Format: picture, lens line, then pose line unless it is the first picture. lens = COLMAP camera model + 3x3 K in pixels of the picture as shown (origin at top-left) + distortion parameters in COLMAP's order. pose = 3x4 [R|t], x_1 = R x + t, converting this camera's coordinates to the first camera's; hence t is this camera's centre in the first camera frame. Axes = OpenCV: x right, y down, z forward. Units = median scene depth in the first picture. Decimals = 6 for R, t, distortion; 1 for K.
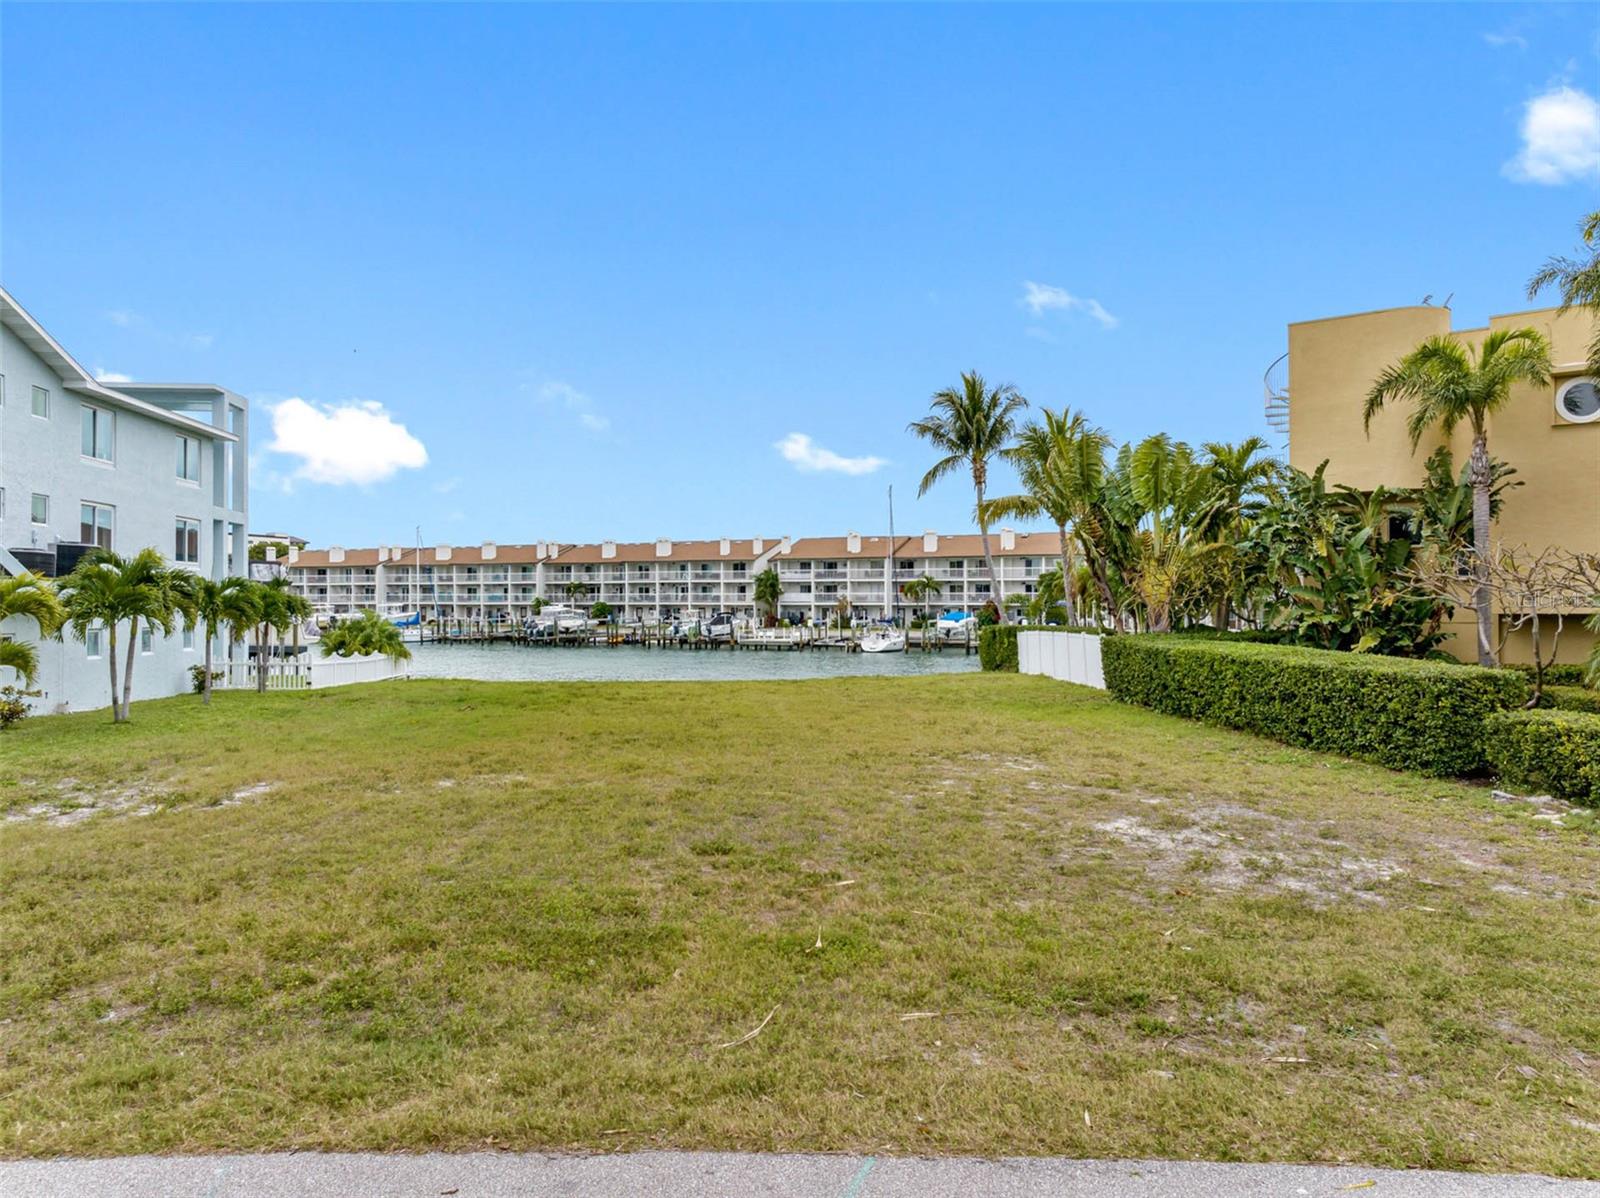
lens RADIAL K [[1128.3, 0, 805.8], [0, 1128.3, 602.6], [0, 0, 1]] dist [0.004269, -0.004640]
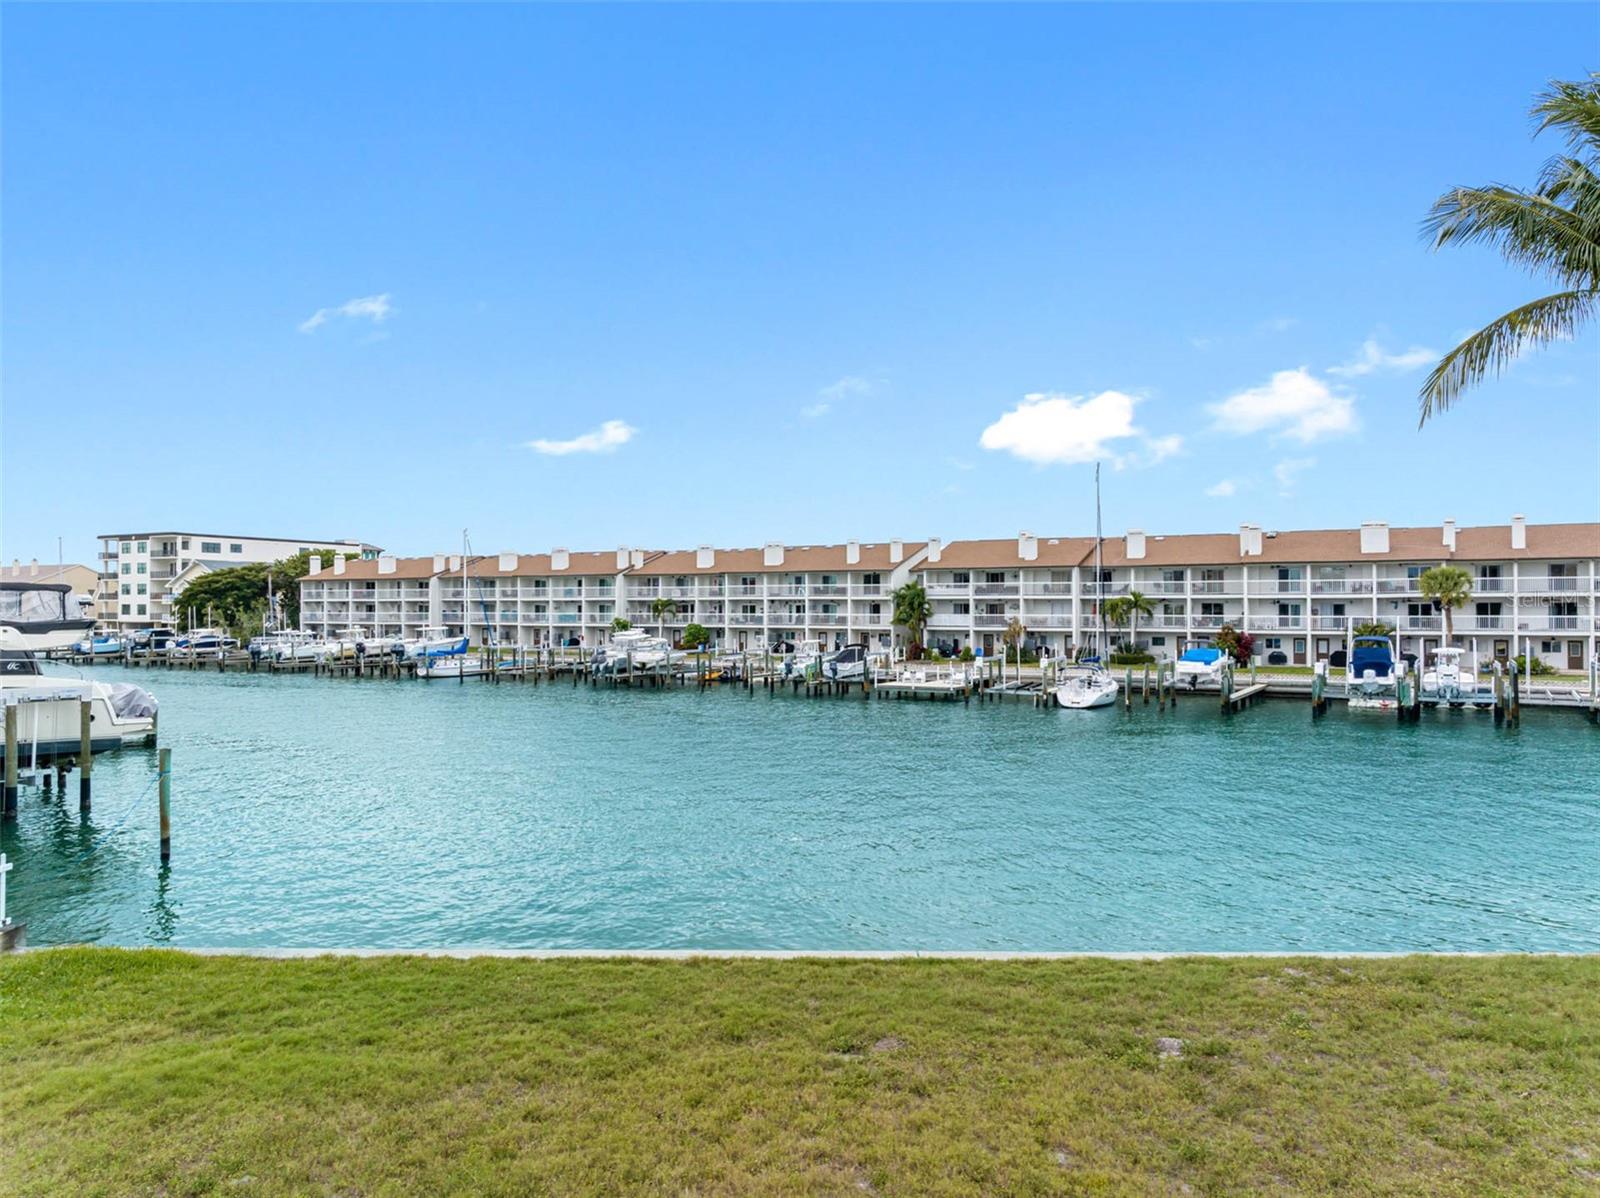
lens RADIAL K [[1128.3, 0, 805.8], [0, 1128.3, 602.6], [0, 0, 1]] dist [0.004269, -0.004640]
pose [[0.994605, -0.000696, -0.103733, -0.024515], [0.000200, 0.999989, -0.004791, -0.012254], [0.103735, 0.004744, 0.994594, 0.239511]]
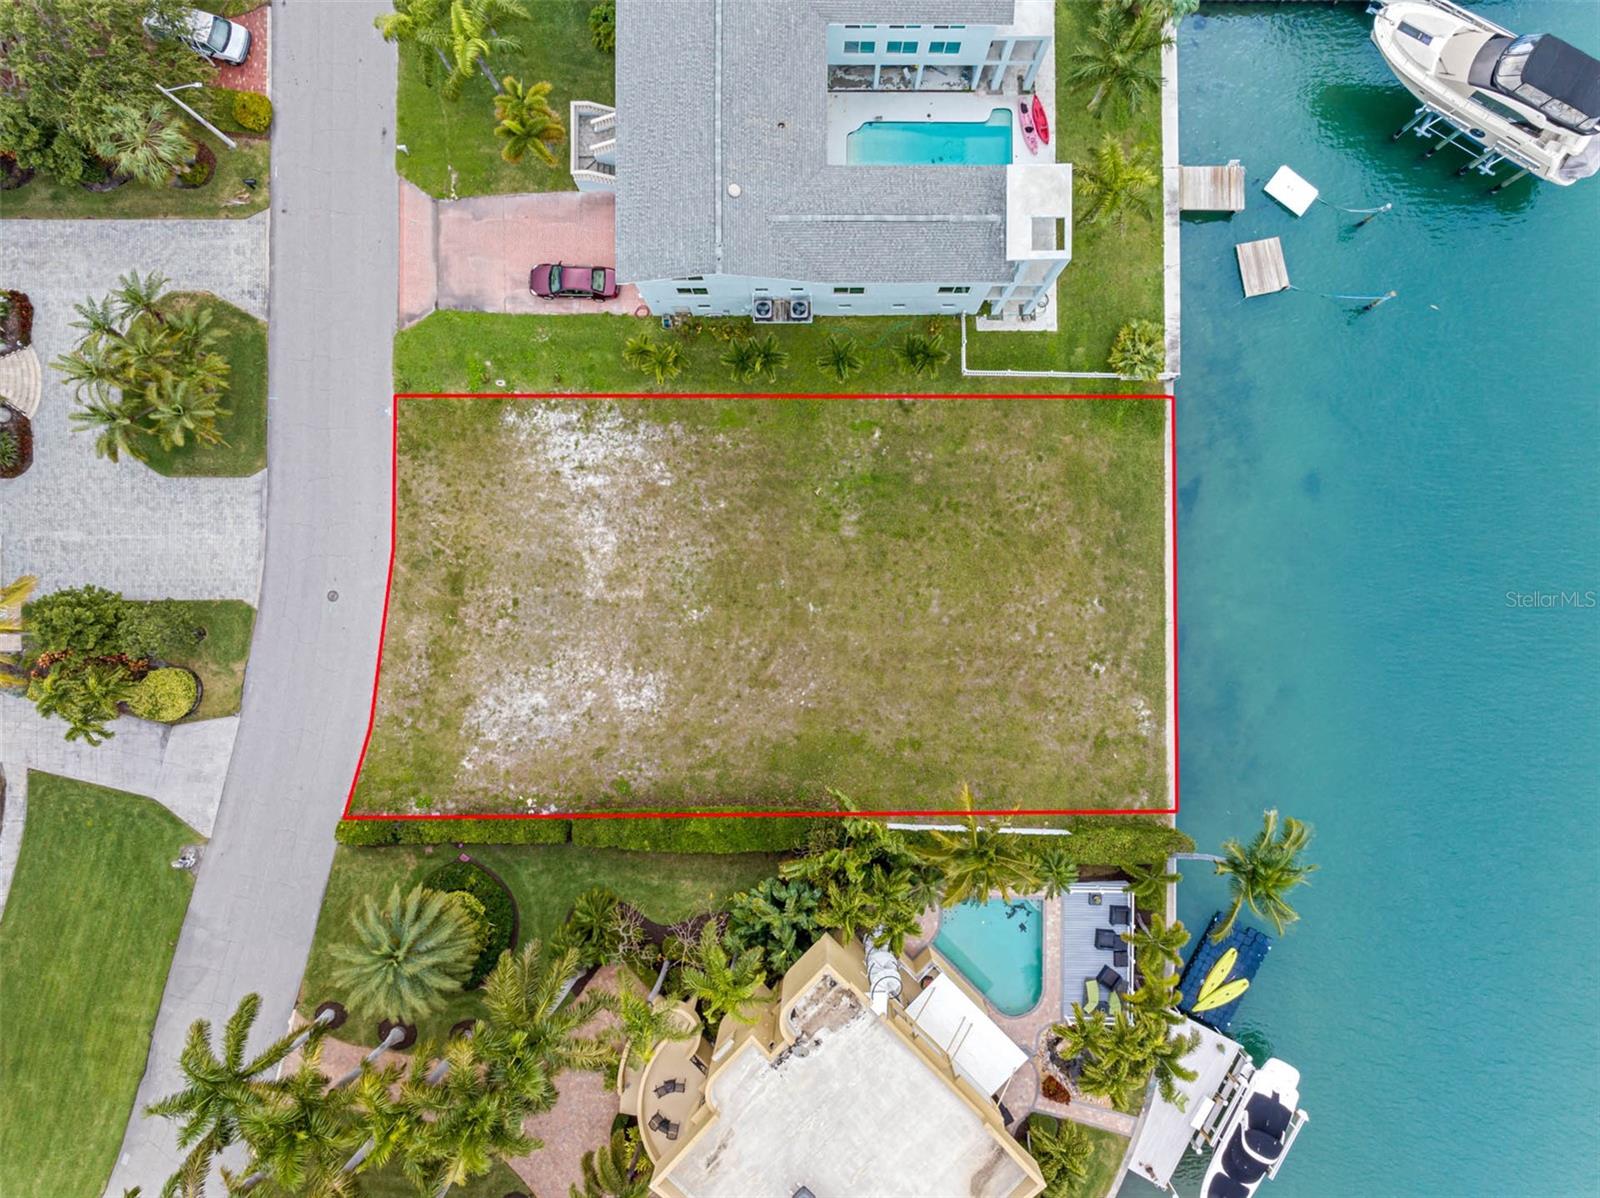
lens RADIAL K [[1115.9, 0, 801.5], [0, 1115.9, 590.0], [0, 0, 1]] dist [0.007459, 0.001393]
pose [[-0.097291, 0.995214, -0.009180, -0.019974], [0.006863, 0.009894, 0.999927, -0.432038], [0.995232, 0.097221, -0.007793, 0.214515]]
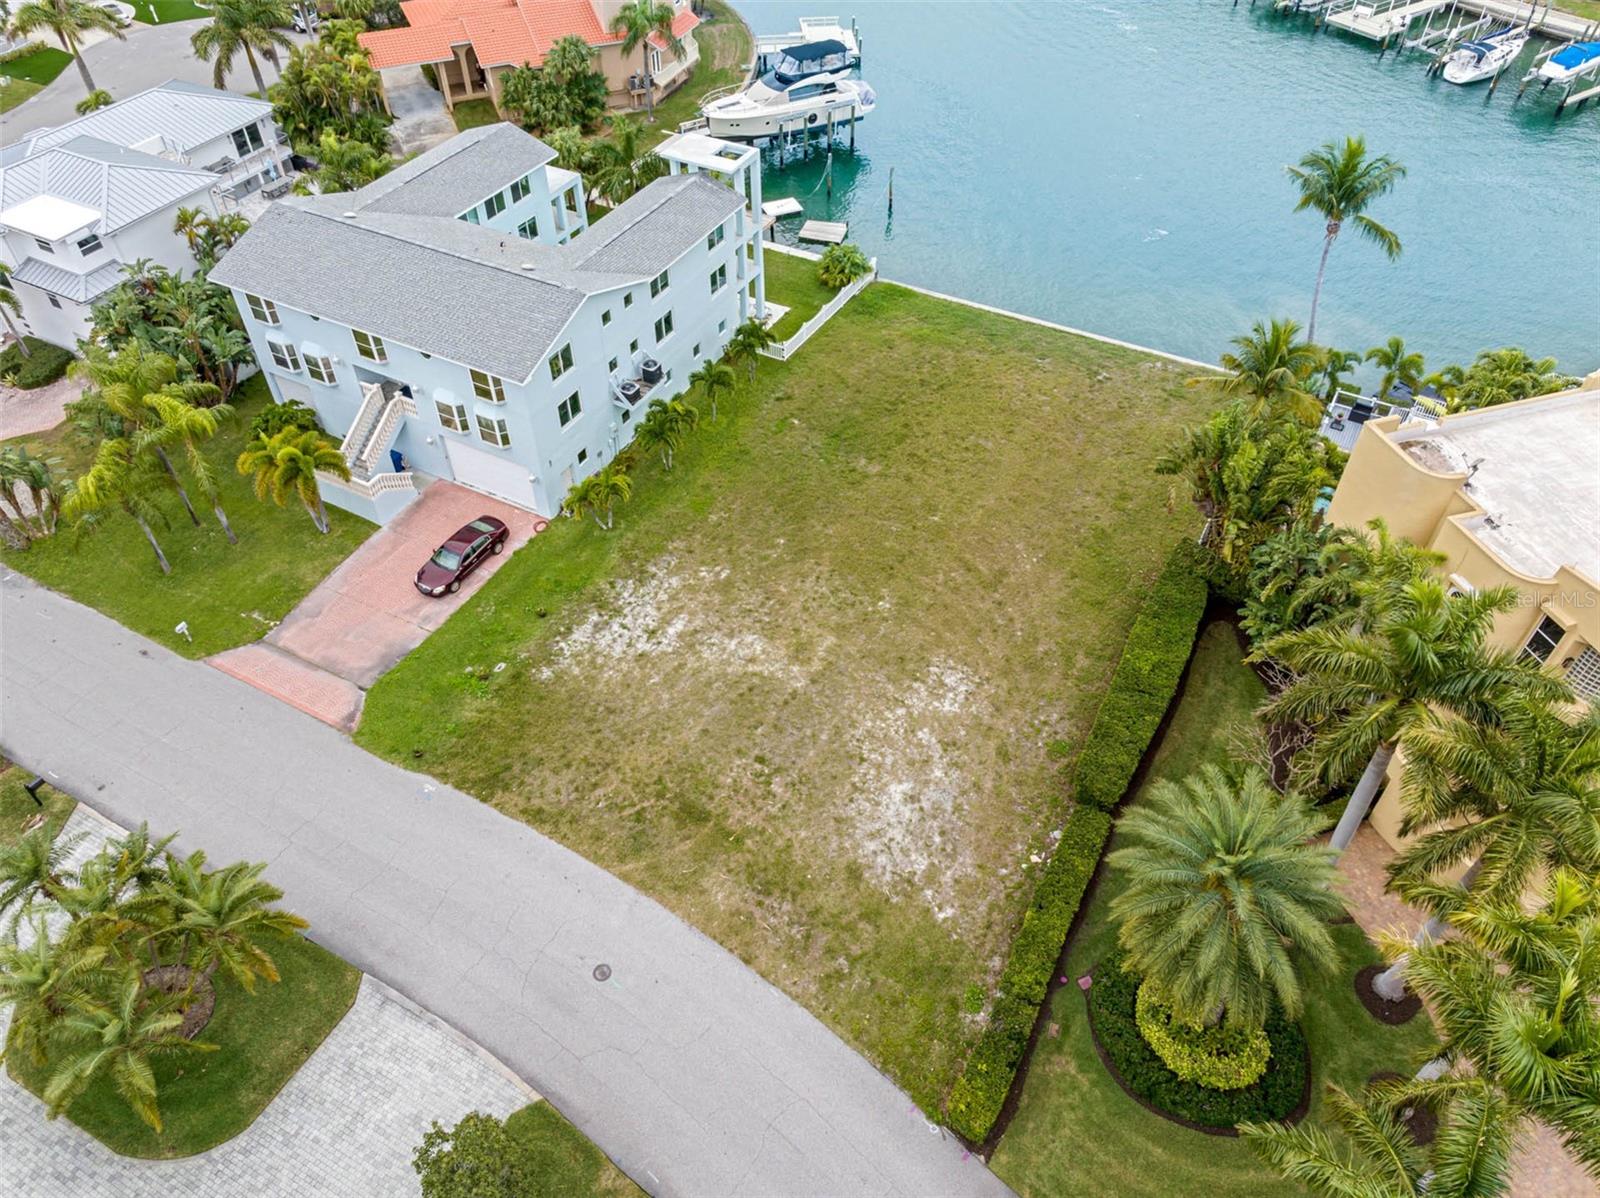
lens RADIAL K [[1135.7, 0, 808.9], [0, 1135.7, 583.3], [0, 0, 1]] dist [0.004948, -0.002185]
pose [[0.833099, 0.387775, -0.394432, 0.112901], [0.000971, 0.712072, 0.702106, -0.244488], [0.553123, -0.585306, 0.592850, -0.060422]]
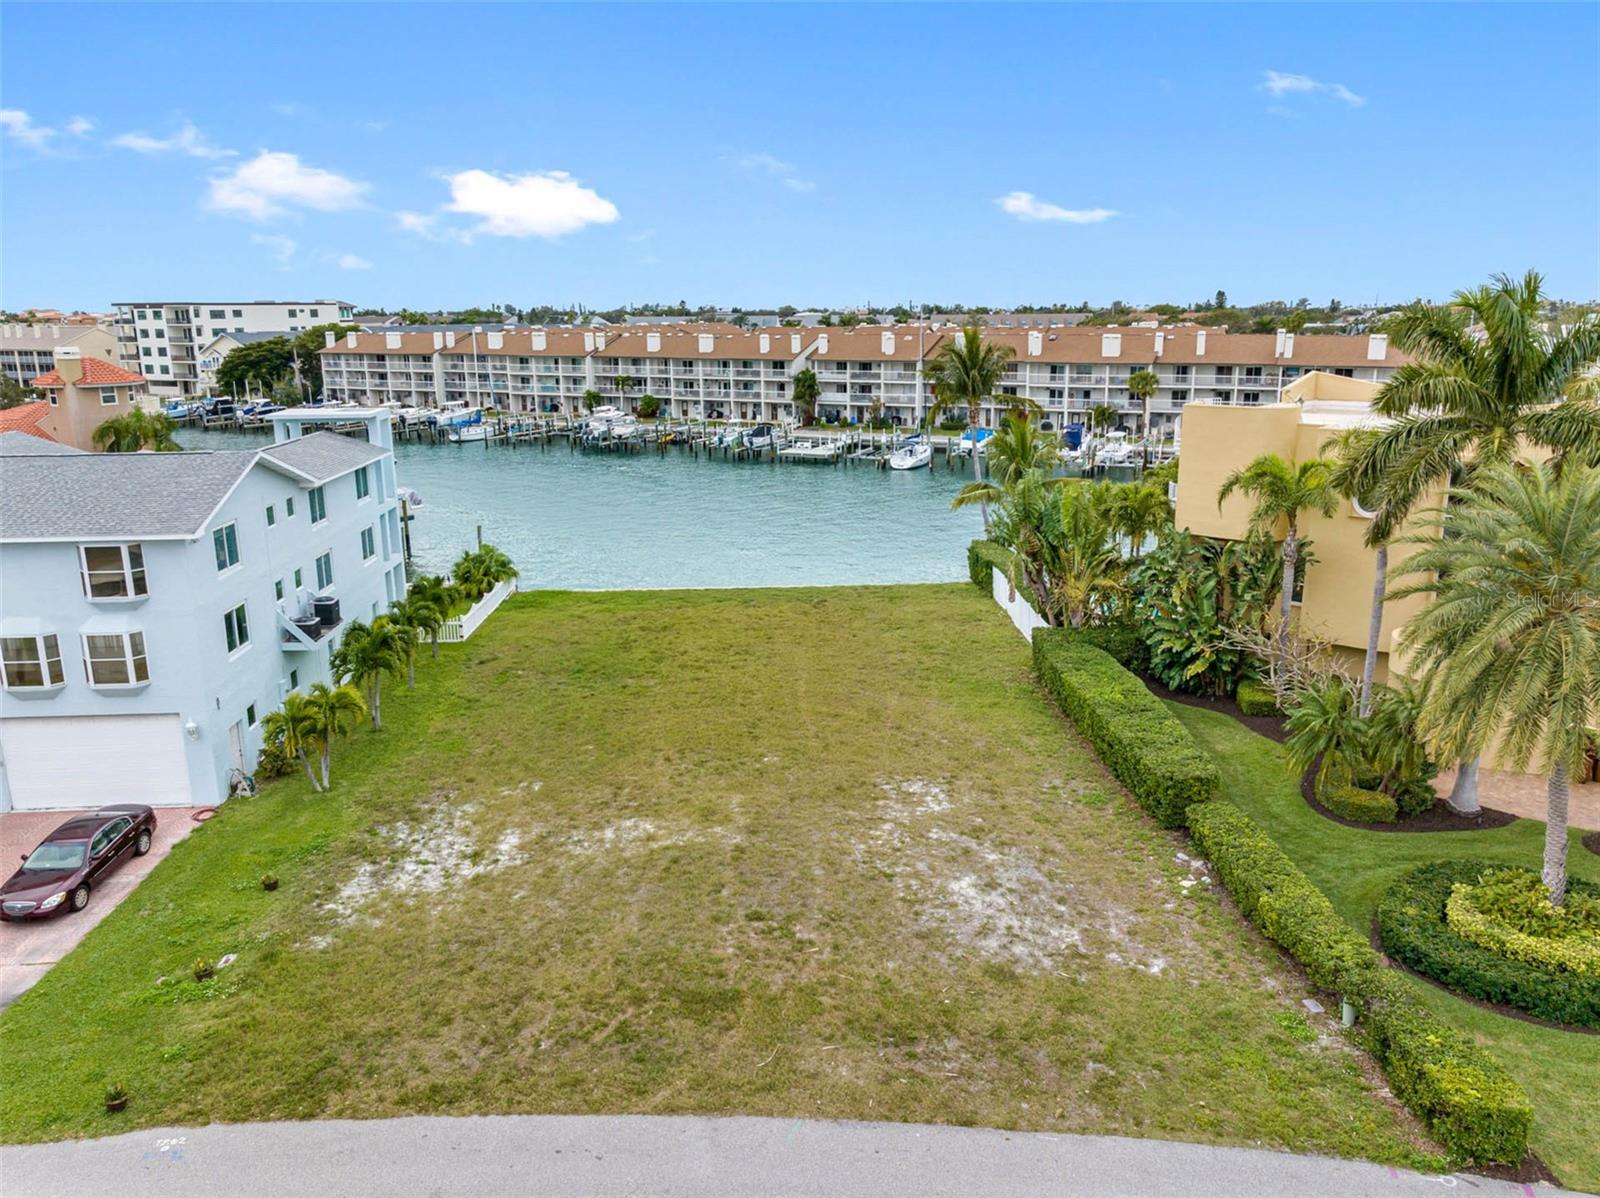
lens RADIAL K [[1154.3, 0, 806.3], [0, 1154.3, 590.7], [0, 0, 1]] dist [0.004506, -0.023180]
pose [[0.999235, 0.002295, -0.039029, 0.009129], [0.007107, 0.970982, 0.239047, -0.084731], [0.038445, -0.239142, 0.970223, -0.089848]]
